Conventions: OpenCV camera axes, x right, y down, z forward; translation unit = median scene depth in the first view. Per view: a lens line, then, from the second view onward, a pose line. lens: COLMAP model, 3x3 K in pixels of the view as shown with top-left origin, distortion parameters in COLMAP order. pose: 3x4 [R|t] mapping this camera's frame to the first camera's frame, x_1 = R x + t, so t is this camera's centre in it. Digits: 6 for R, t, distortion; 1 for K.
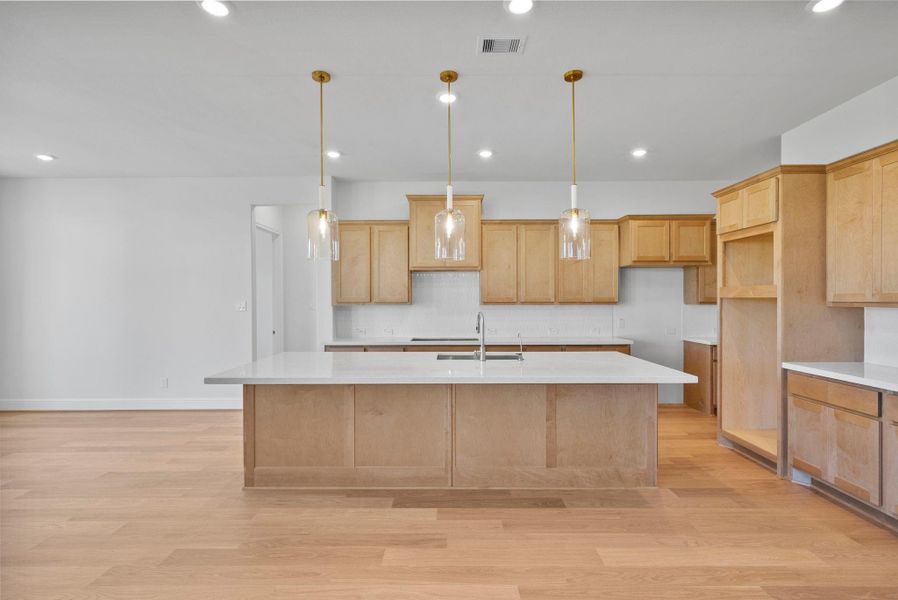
lens RADIAL K [[419.3, 0, 449.0], [0, 419.3, 300.0], [0, 0, 1]] dist [-0.001839, -0.000510]
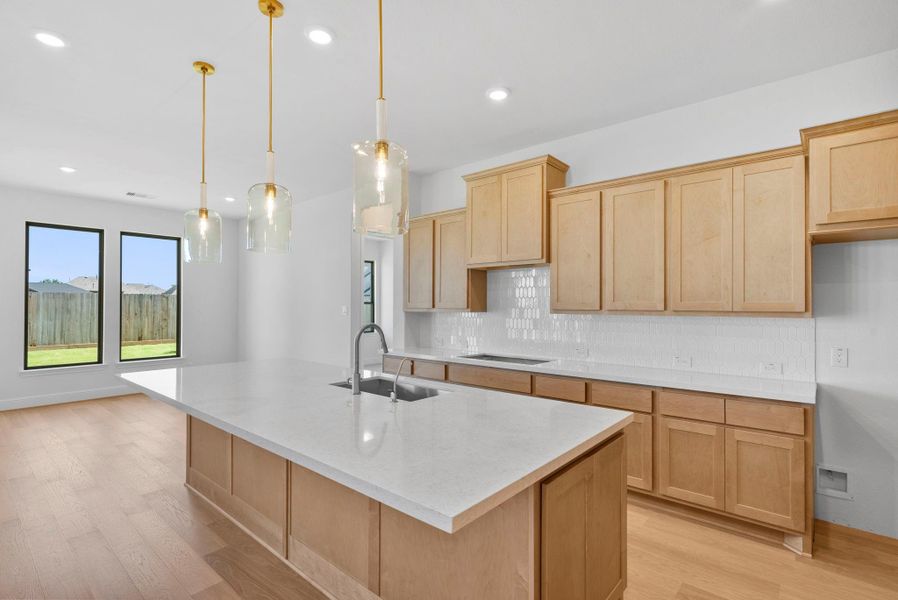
lens RADIAL K [[432.8, 0, 449.0], [0, 432.8, 300.0], [0, 0, 1]] dist [-0.000221, -0.000019]
pose [[0.758173, -0.002369, -0.652049, 0.594263], [-0.006539, 0.999915, -0.011237, -0.001960], [0.652021, 0.012783, 0.758093, 0.499220]]
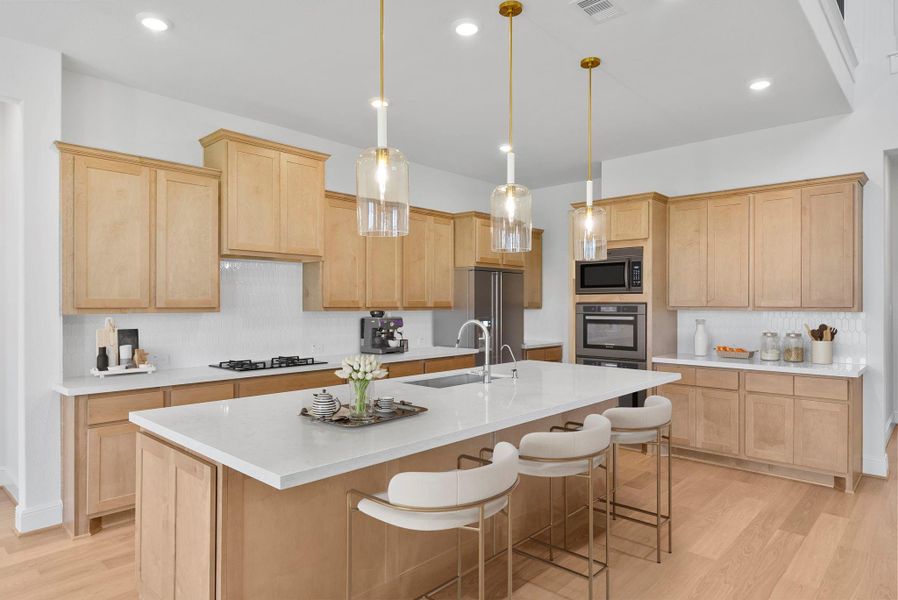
lens RADIAL K [[534.7, 0, 450.9], [0, 534.7, 300.8], [0, 0, 1]] dist [0.000971, -0.000211]
pose [[0.678069, 0.007990, 0.734955, -0.616123], [-0.001983, 0.999957, -0.009042, 0.002644], [-0.734996, 0.004674, 0.678055, 0.338032]]
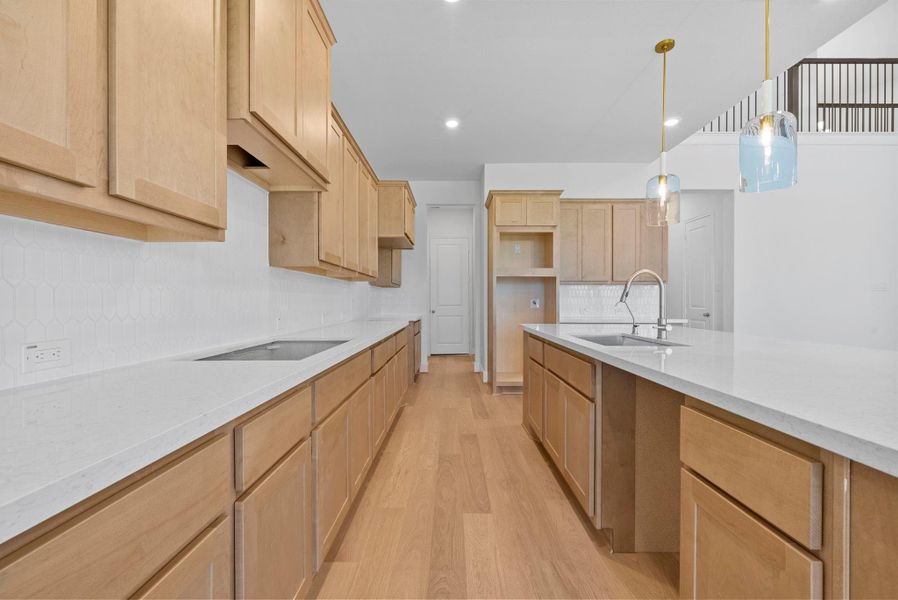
lens RADIAL K [[365.7, 0, 449.0], [0, 365.7, 300.0], [0, 0, 1]] dist [0.013218, -0.000023]
pose [[0.007009, 0.005702, 0.999959, -0.481968], [0.000932, 0.999983, -0.005709, 0.075715], [-0.999975, 0.000972, 0.007003, 1.212590]]
